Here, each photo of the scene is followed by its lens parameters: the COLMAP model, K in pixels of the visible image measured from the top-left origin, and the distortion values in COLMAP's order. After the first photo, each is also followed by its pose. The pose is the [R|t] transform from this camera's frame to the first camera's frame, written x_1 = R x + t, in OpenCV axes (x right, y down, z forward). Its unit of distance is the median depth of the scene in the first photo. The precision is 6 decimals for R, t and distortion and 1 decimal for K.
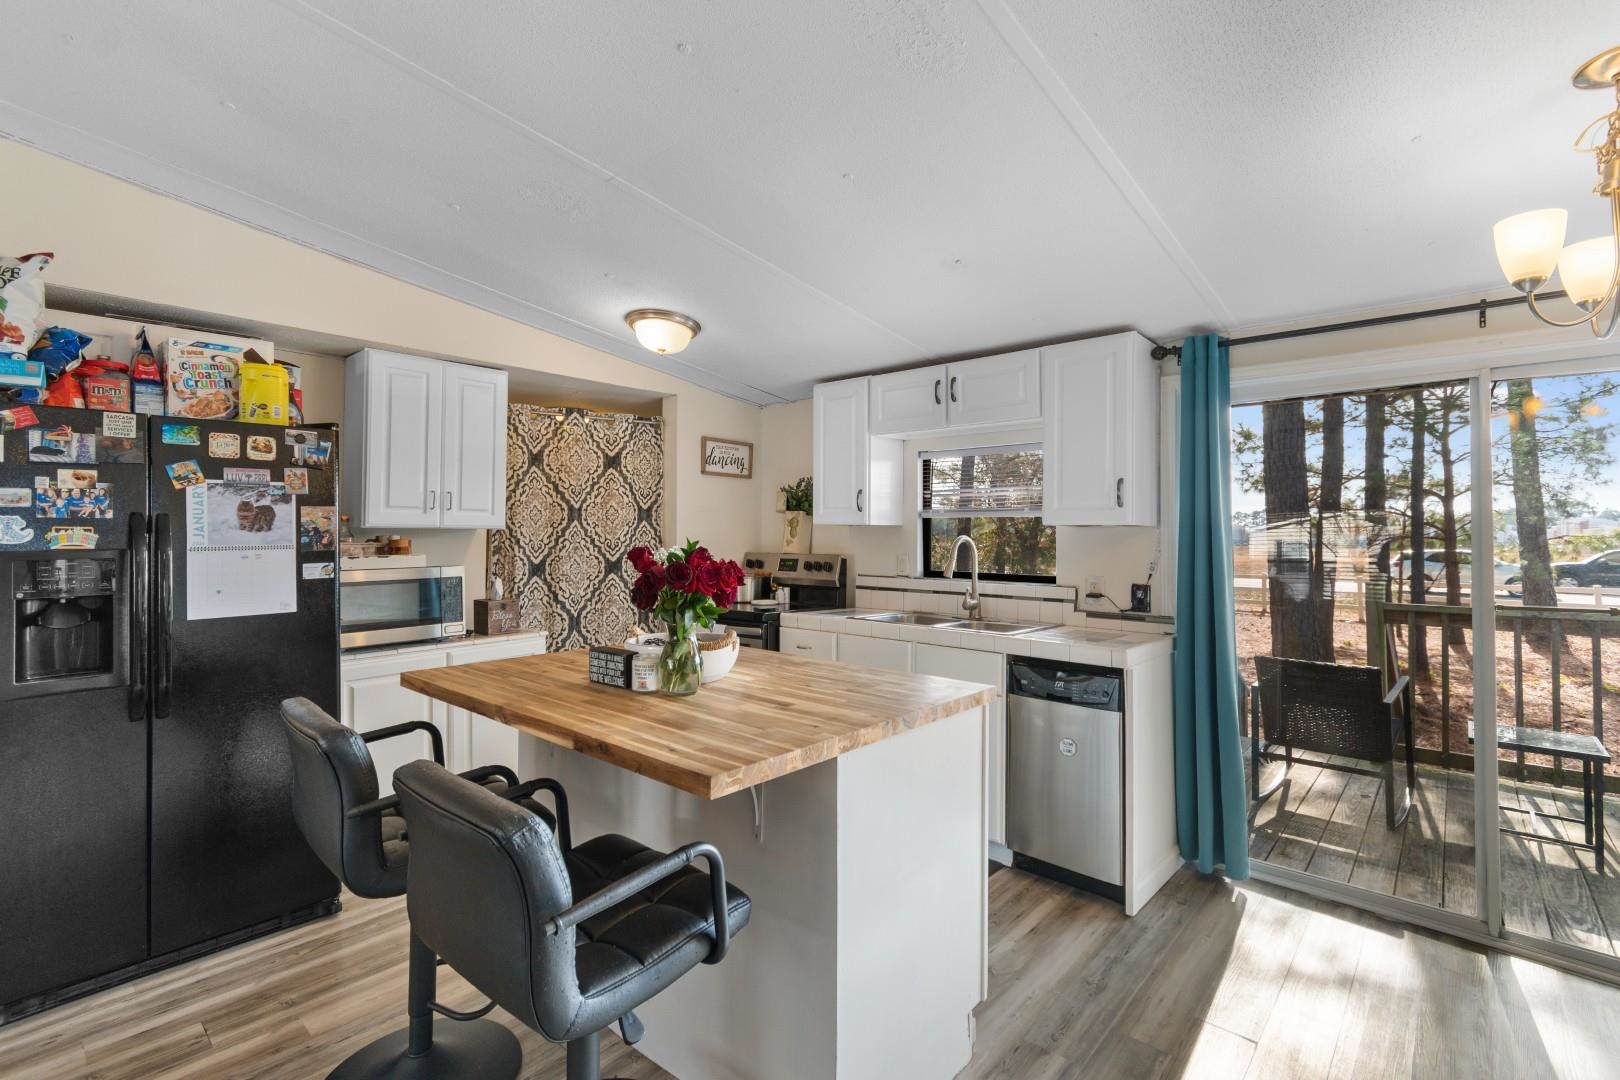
lens RADIAL K [[739.1, 0, 808.7], [0, 739.1, 517.2], [0, 0, 1]] dist [0.003628, 0.000356]
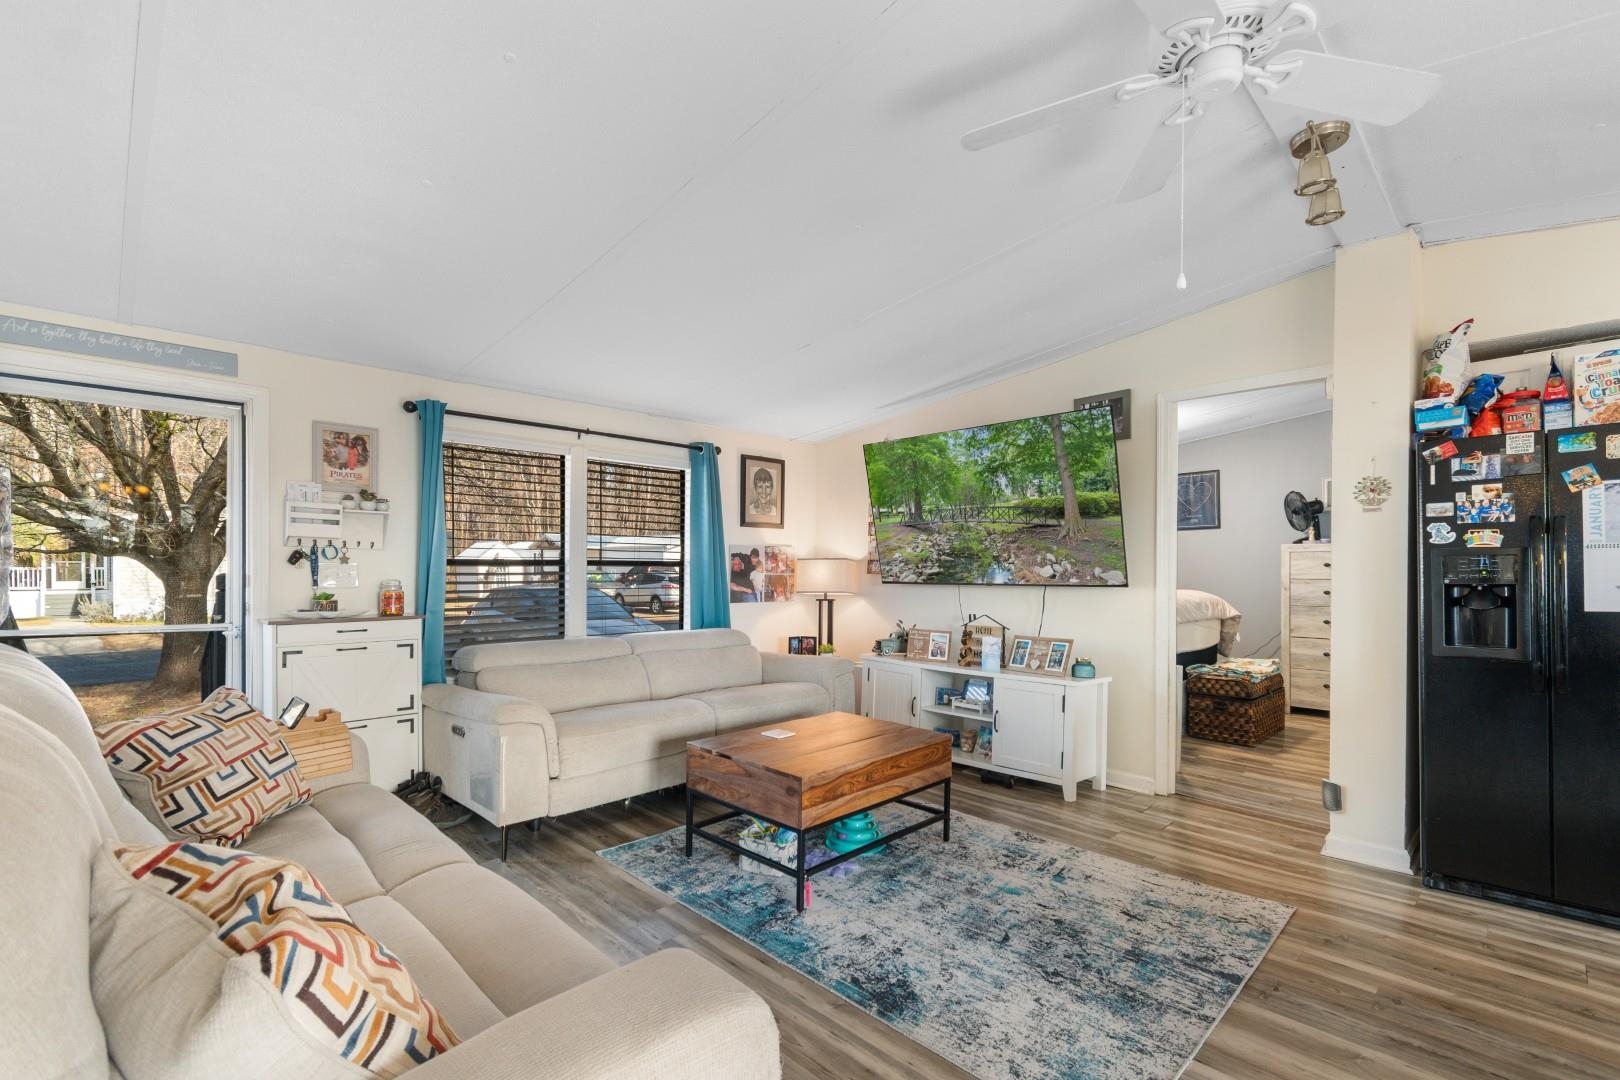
lens RADIAL K [[723.5, 0, 810.7], [0, 723.5, 577.0], [0, 0, 1]] dist [0.004377, -0.003458]
pose [[-0.054565, 0.008579, -0.998473, 0.210625], [0.023343, 0.999701, 0.007314, 0.038978], [0.998237, -0.022908, -0.054749, -0.058874]]
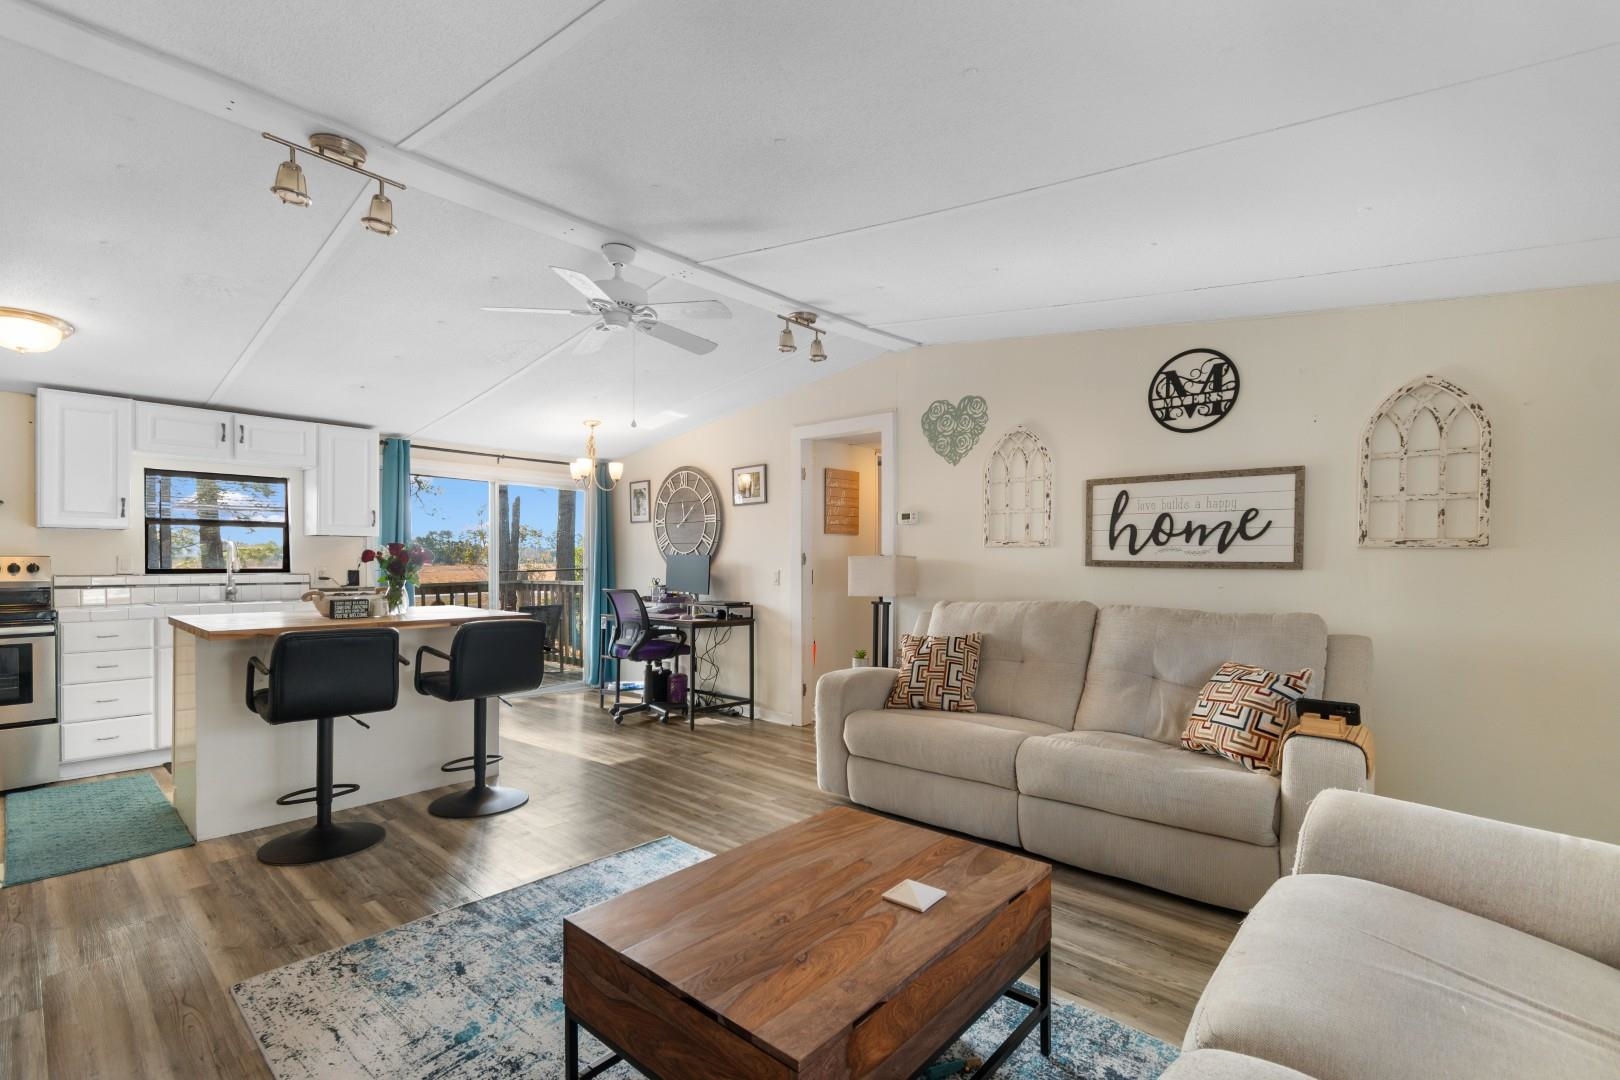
lens RADIAL K [[725.1, 0, 813.4], [0, 725.1, 566.4], [0, 0, 1]] dist [0.000760, -0.000499]
pose [[-0.000342, -0.015668, 0.999877, -1.261807], [-0.030243, 0.999420, 0.015650, 0.022188], [-0.999543, -0.030234, -0.000816, -0.082946]]
